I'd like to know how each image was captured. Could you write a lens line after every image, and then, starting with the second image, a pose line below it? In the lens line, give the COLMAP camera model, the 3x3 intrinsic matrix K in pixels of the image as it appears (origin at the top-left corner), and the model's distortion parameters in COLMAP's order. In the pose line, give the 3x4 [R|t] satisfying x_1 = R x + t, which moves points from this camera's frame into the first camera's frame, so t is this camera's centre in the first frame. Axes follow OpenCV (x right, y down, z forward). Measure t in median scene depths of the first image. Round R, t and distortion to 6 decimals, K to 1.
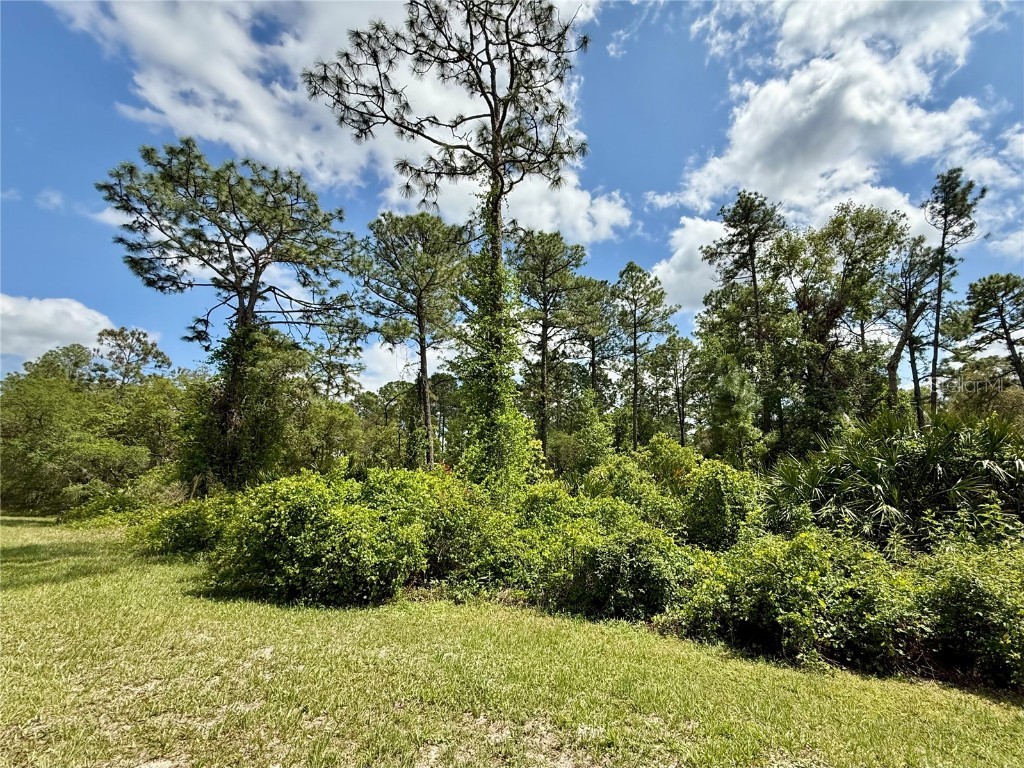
lens RADIAL K [[421.6, 0, 531.4], [0, 421.6, 411.3], [0, 0, 1]] dist [-0.000475, 0.000130]
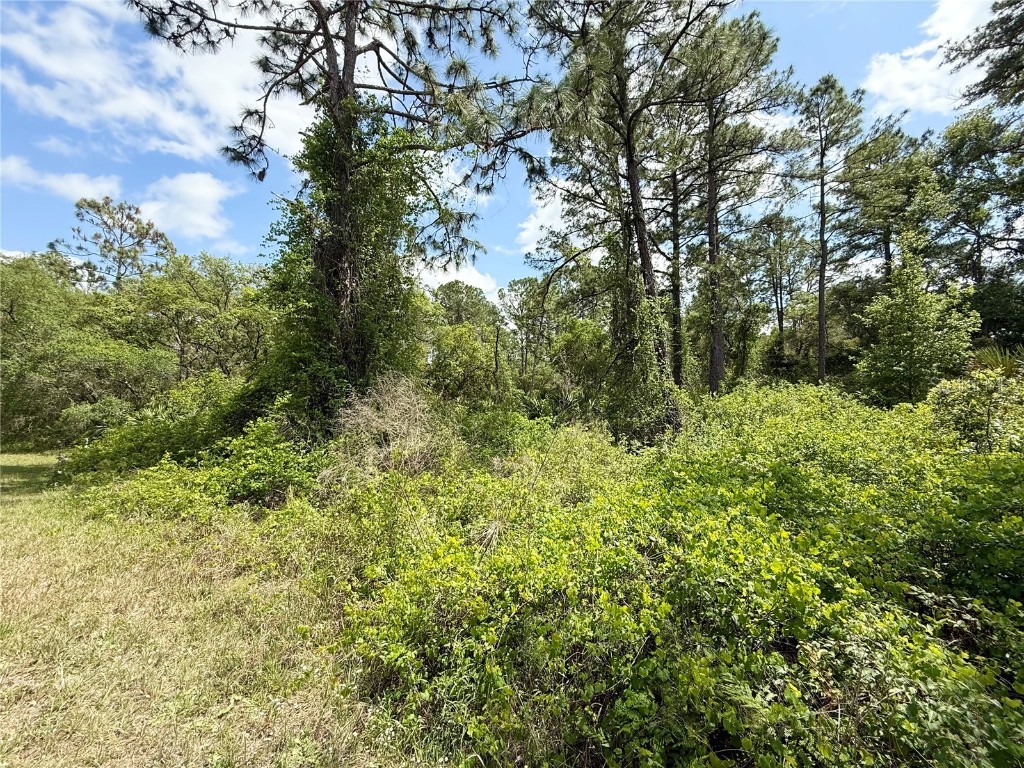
lens RADIAL K [[407.3, 0, 514.7], [0, 407.3, 387.9], [0, 0, 1]] dist [-0.000593, 0.000083]
pose [[0.999860, -0.016676, 0.001229, -0.402467], [0.016315, 0.989038, 0.146754, 0.065753], [-0.003663, -0.146713, 0.989172, 0.372744]]
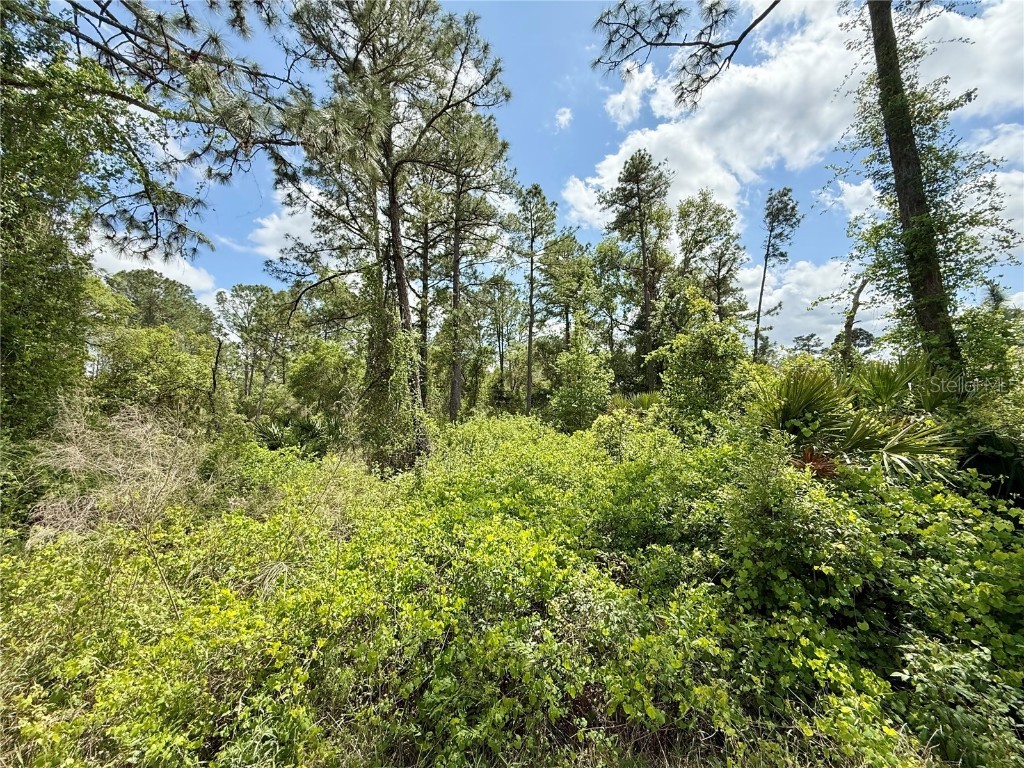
lens RADIAL K [[407.3, 0, 514.7], [0, 407.3, 387.9], [0, 0, 1]] dist [-0.000593, 0.000083]
pose [[0.812422, 0.041039, 0.581624, -0.427432], [-0.091482, 0.994137, 0.057638, 0.061614], [-0.575849, -0.100035, 0.811413, 0.360766]]
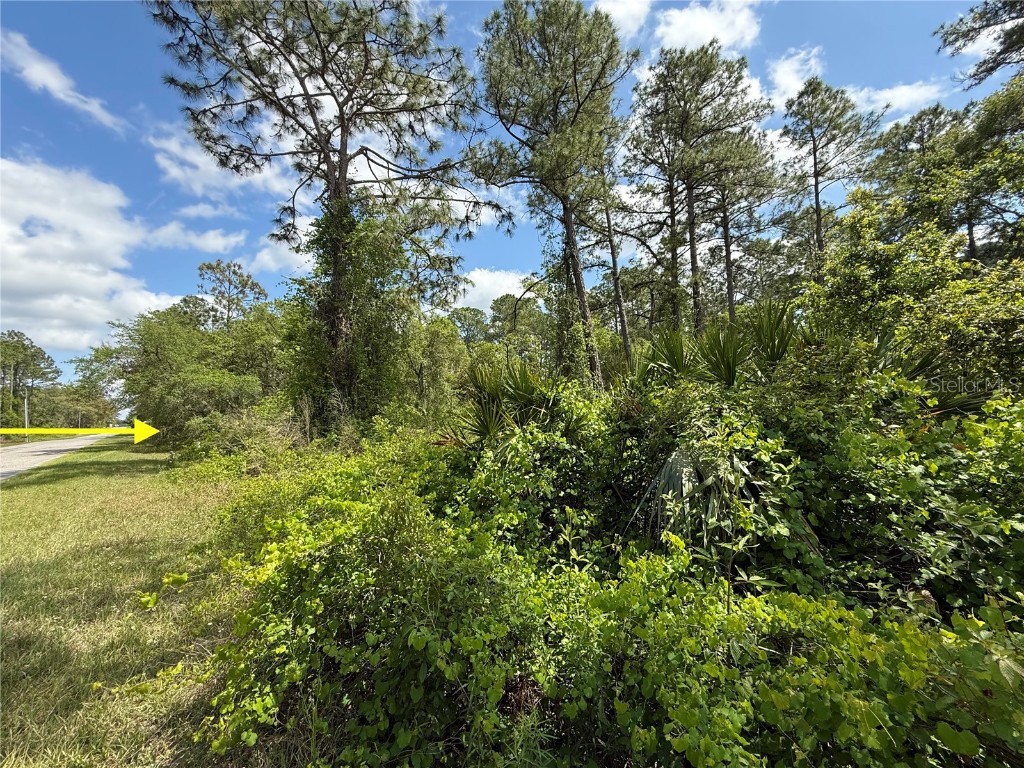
lens RADIAL K [[401.2, 0, 508.7], [0, 401.2, 392.5], [0, 0, 1]] dist [0.000128, -0.000149]
pose [[0.980592, -0.047455, -0.190231, -0.226370], [0.073907, 0.988158, 0.134469, 0.049780], [0.181597, -0.145919, 0.972487, 0.266549]]
